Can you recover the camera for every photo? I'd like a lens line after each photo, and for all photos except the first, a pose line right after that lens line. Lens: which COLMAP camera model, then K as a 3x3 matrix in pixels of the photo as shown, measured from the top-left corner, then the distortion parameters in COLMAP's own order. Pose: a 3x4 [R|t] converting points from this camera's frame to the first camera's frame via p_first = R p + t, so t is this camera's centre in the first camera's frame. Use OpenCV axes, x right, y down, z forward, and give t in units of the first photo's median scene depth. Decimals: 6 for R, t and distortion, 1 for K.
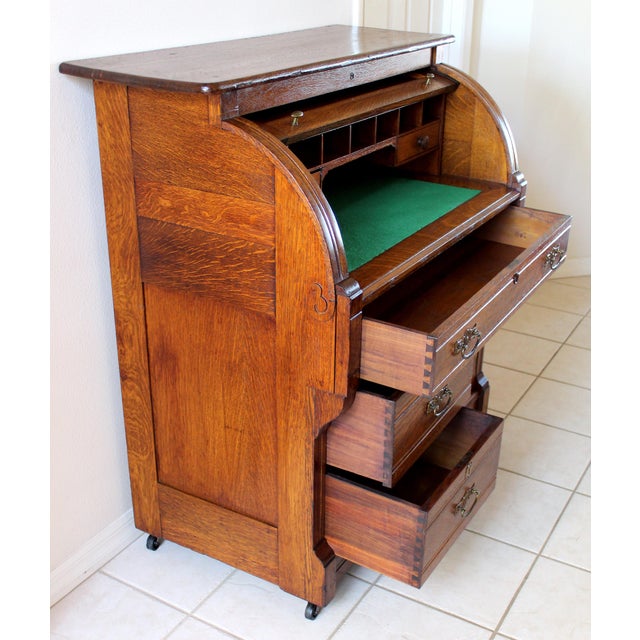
lens RADIAL K [[839.0, 0, 320.9], [0, 839.0, 331.3], [0, 0, 1]] dist [-0.111478, 0.039655]
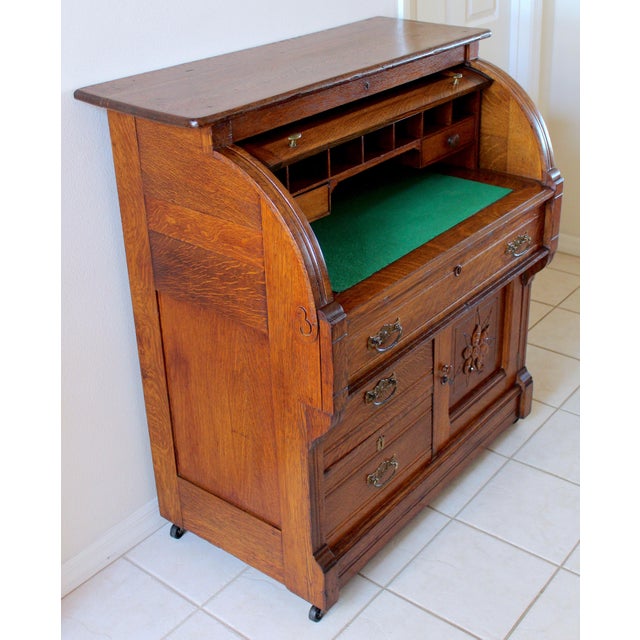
lens RADIAL K [[880.5, 0, 331.5], [0, 880.5, 245.9], [0, 0, 1]] dist [-0.112851, 0.093887]
pose [[0.989837, 0.016210, -0.141278, 0.164816], [-0.019482, 0.999572, -0.021804, -0.098173], [0.140864, 0.024335, 0.989730, -0.063255]]
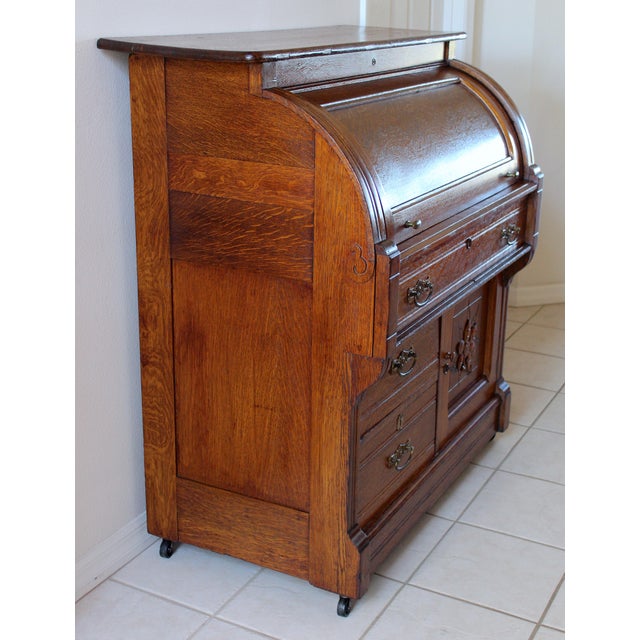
lens RADIAL K [[977.3, 0, 320.5], [0, 977.3, 289.4], [0, 0, 1]] dist [-0.066748, 0.031445]
pose [[0.999015, -0.010348, 0.043147, -0.089981], [0.016107, 0.990670, -0.135325, 0.141607], [-0.041344, 0.135887, 0.989861, -0.154066]]
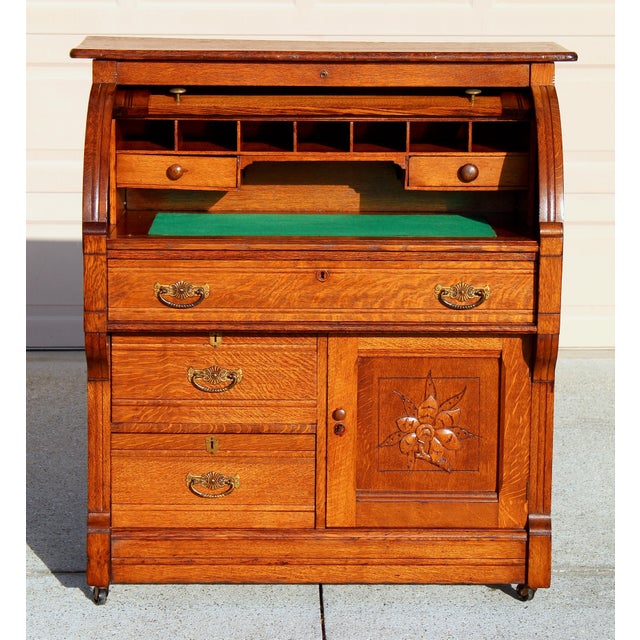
lens RADIAL K [[2228.9, 0, 345.7], [0, 2228.9, 320.9], [0, 0, 1]] dist [0.079459, 2.695555]
pose [[0.541136, 0.134736, -0.830071, 2.418861], [-0.361215, 0.928623, -0.084749, 0.174877], [0.759405, 0.345695, 0.551180, -0.310678]]
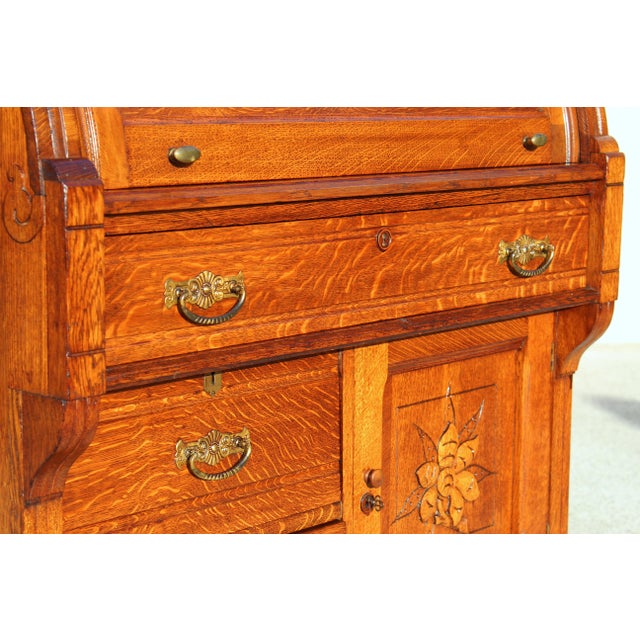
lens RADIAL K [[1533.1, 0, 297.3], [0, 1533.1, 319.5], [0, 0, 1]] dist [0.076948, 0.202521]
pose [[0.979415, 0.023022, -0.200539, 0.321222], [-0.080133, 0.956184, -0.281587, 0.259393], [0.185269, 0.291861, 0.938346, 0.148342]]
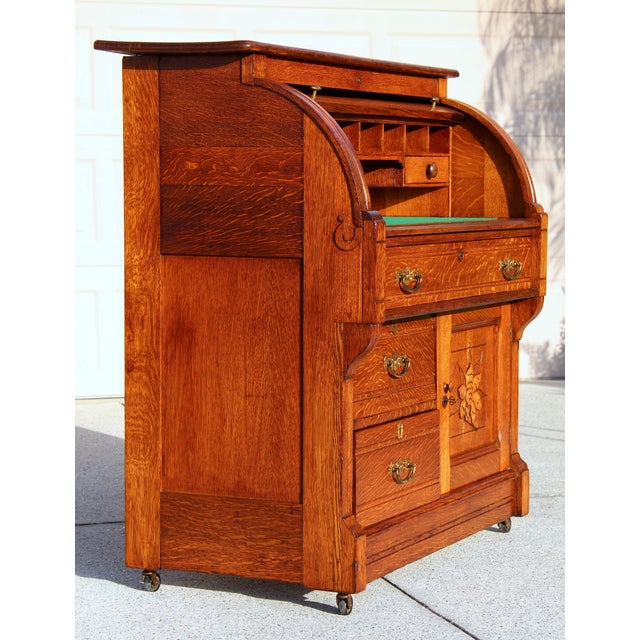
lens RADIAL K [[1788.0, 0, 320.0], [0, 1788.0, 320.0], [0, 0, 1]] dist [0.033849, 0.451697]
pose [[0.997636, -0.015842, 0.066874, -0.173976], [0.038531, 0.934682, -0.353391, 0.803203], [-0.056908, 0.355132, 0.933082, -1.009153]]
